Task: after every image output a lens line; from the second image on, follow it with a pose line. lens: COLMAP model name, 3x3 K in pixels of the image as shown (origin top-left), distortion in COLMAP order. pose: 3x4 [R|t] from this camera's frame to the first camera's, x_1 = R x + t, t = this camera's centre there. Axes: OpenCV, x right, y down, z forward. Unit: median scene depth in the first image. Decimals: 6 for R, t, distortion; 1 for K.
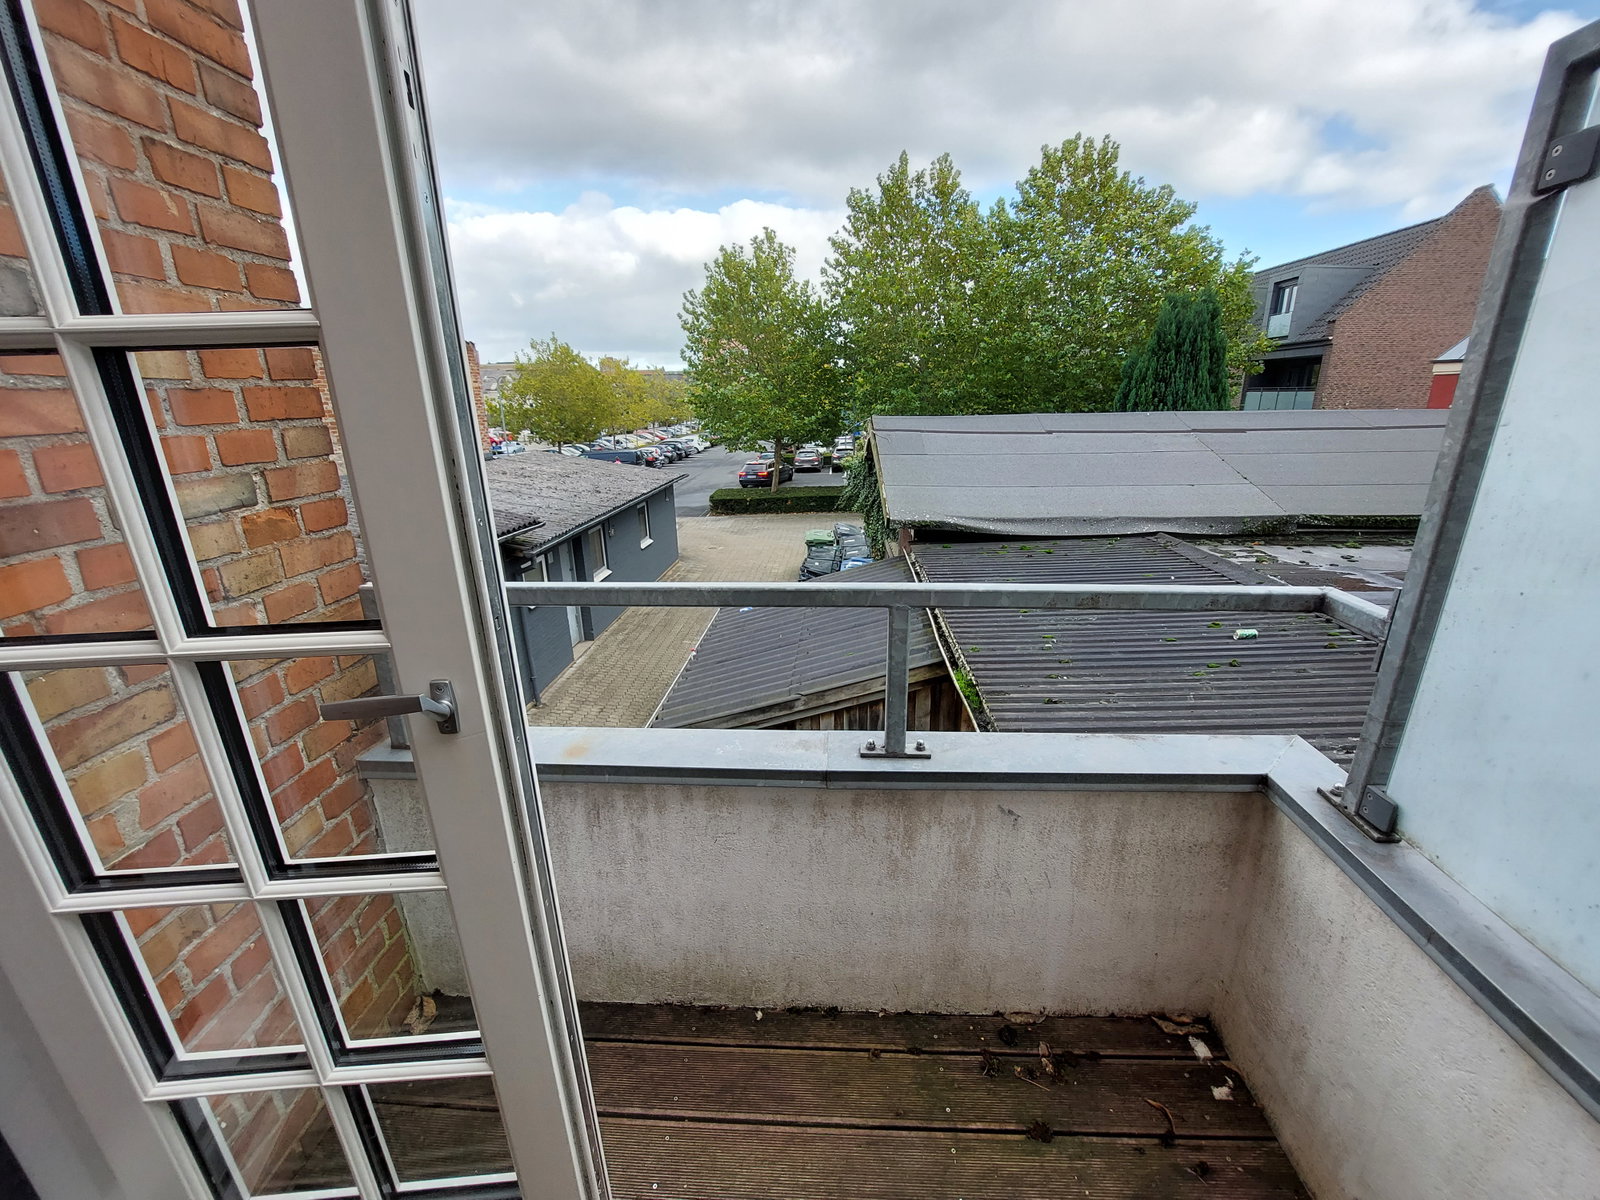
lens RADIAL K [[640.3, 0, 800.0], [0, 640.3, 600.0], [0, 0, 1]] dist [-0.035085, -0.000123]
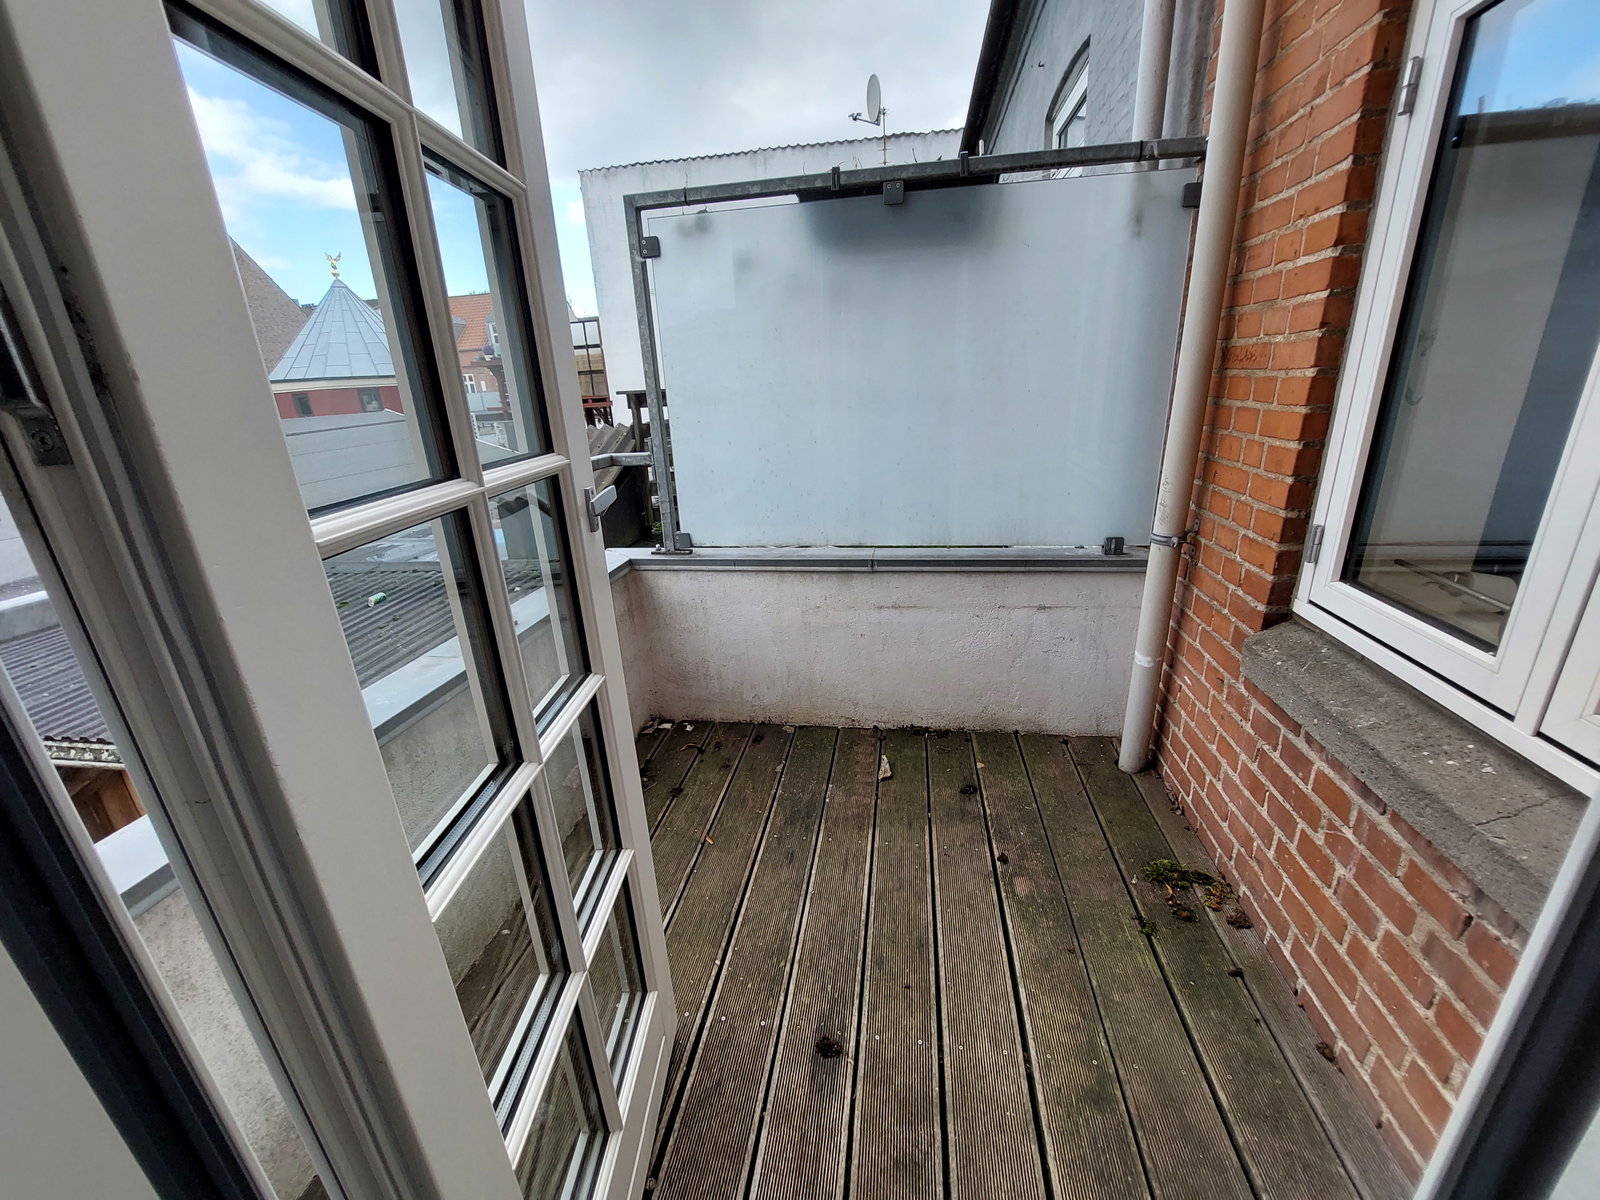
lens RADIAL K [[640.3, 0, 800.0], [0, 640.3, 600.0], [0, 0, 1]] dist [-0.035085, -0.000123]
pose [[0.098947, -0.315717, 0.943680, -0.825108], [0.345547, 0.900223, 0.264946, 0.052441], [-0.933170, 0.299871, 0.198169, 0.166041]]
